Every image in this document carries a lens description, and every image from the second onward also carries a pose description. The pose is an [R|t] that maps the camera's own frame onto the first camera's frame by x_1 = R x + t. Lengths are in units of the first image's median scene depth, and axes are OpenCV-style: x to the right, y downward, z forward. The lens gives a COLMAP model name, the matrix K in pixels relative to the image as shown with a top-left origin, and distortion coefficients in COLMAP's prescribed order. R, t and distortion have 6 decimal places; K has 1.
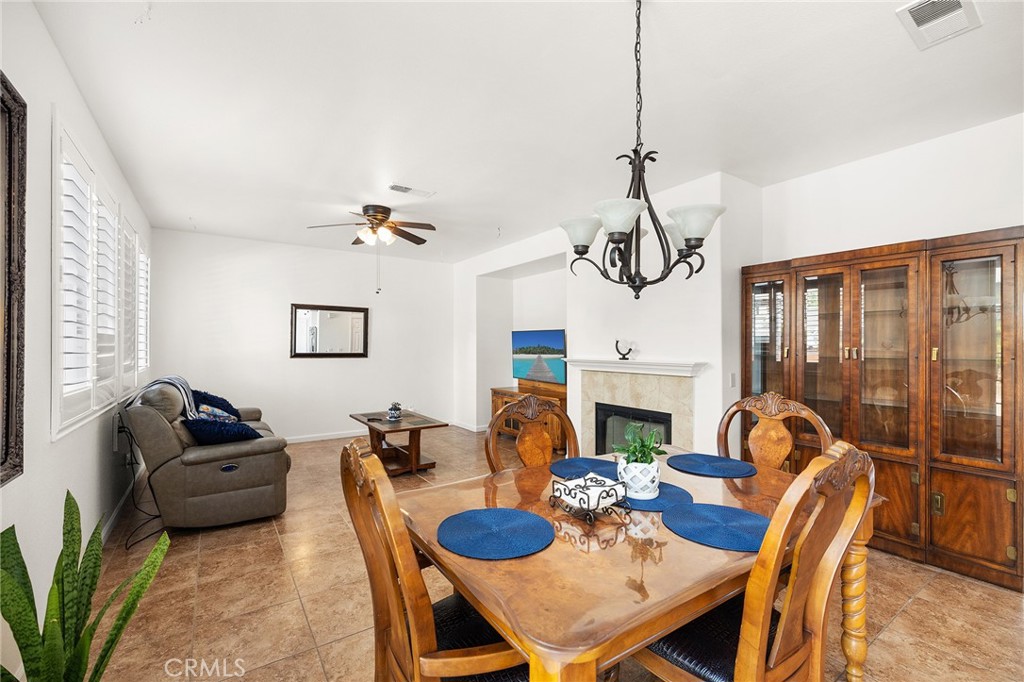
lens RADIAL K [[433.2, 0, 512.2], [0, 433.2, 343.6], [0, 0, 1]] dist [0.002859, -0.000280]
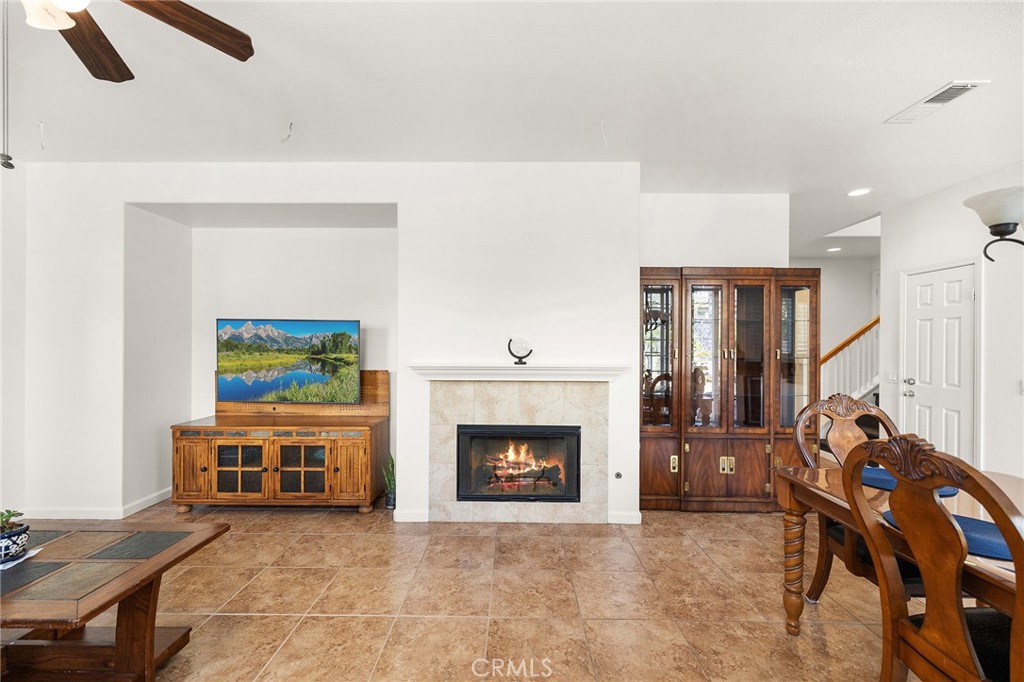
lens RADIAL K [[433.2, 0, 513.1], [0, 433.2, 341.4], [0, 0, 1]] dist [0.002859, -0.000280]
pose [[0.574491, 0.010887, 0.818439, -0.406258], [-0.011327, 0.999922, -0.005351, 0.000675], [-0.818433, -0.006197, 0.574569, 0.613404]]
